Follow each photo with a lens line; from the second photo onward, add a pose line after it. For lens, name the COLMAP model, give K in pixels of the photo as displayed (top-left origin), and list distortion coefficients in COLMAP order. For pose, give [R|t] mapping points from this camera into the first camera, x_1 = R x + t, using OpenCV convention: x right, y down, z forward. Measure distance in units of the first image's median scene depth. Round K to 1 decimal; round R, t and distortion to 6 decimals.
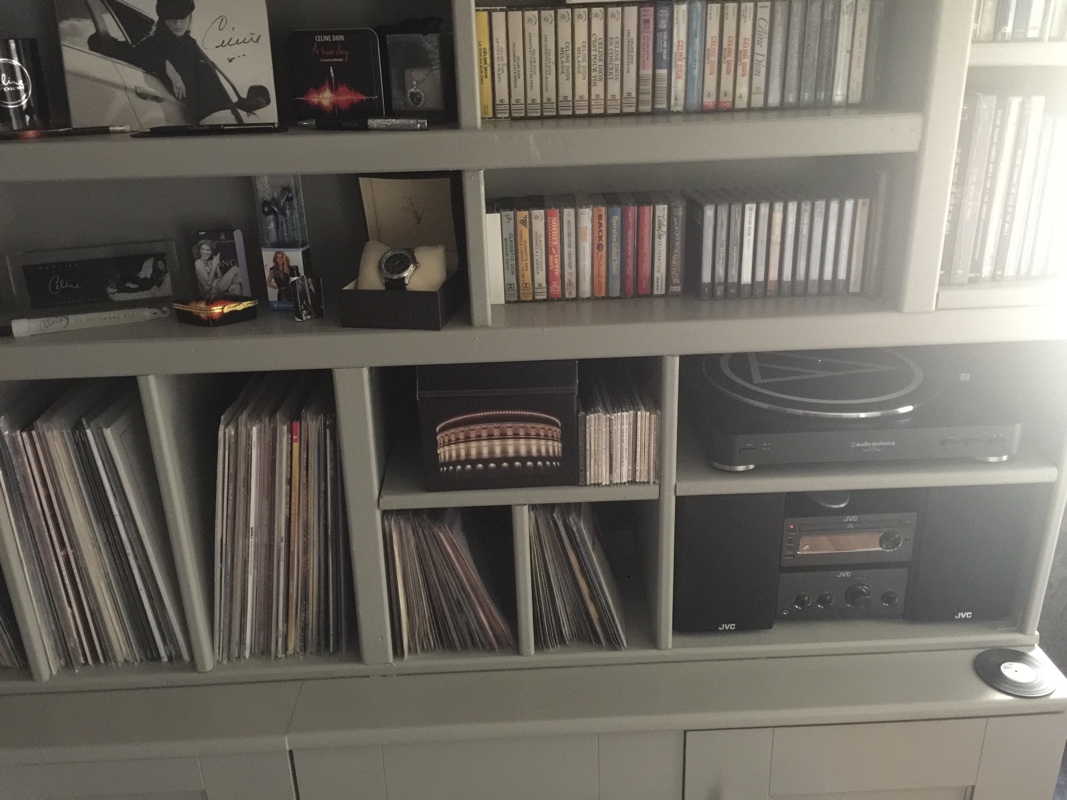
lens RADIAL K [[915.9, 0, 535.4], [0, 915.9, 395.2], [0, 0, 1]] dist [0.090625, -0.131643]
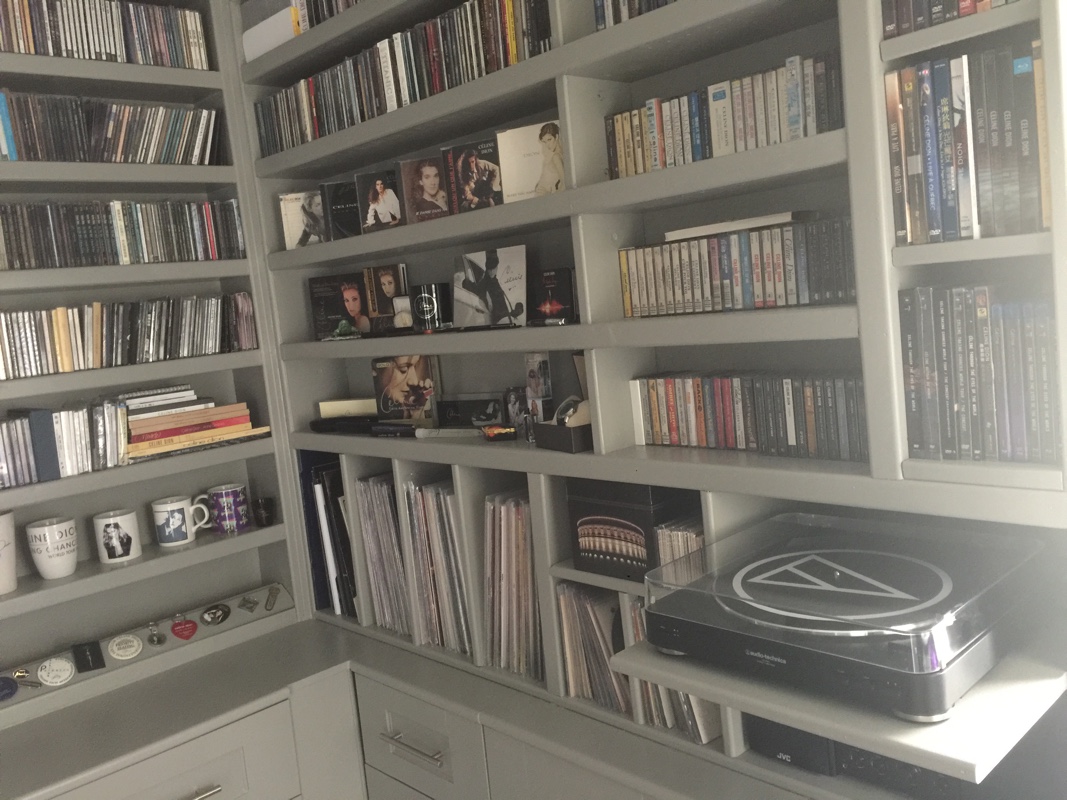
lens RADIAL K [[917.8, 0, 539.1], [0, 917.8, 395.8], [0, 0, 1]] dist [0.081970, -0.112342]
pose [[0.663235, 0.042296, -0.747215, 0.951983], [-0.202548, 0.971287, -0.124803, 0.035402], [0.720482, 0.234121, 0.652758, -0.036612]]
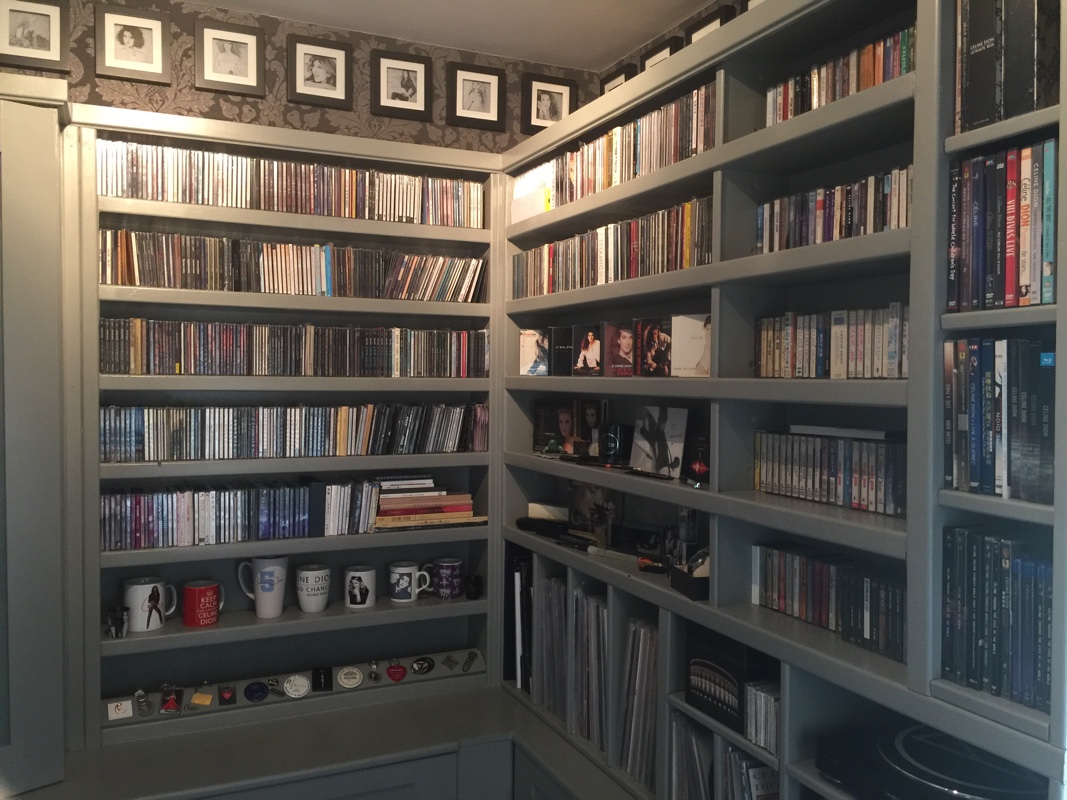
lens RADIAL K [[915.9, 0, 535.4], [0, 915.9, 395.2], [0, 0, 1]] dist [0.090625, -0.131643]
pose [[0.378559, 0.052533, -0.924085, 1.329439], [-0.368050, 0.924605, -0.098211, -0.144809], [0.849254, 0.377288, 0.369352, -0.030547]]
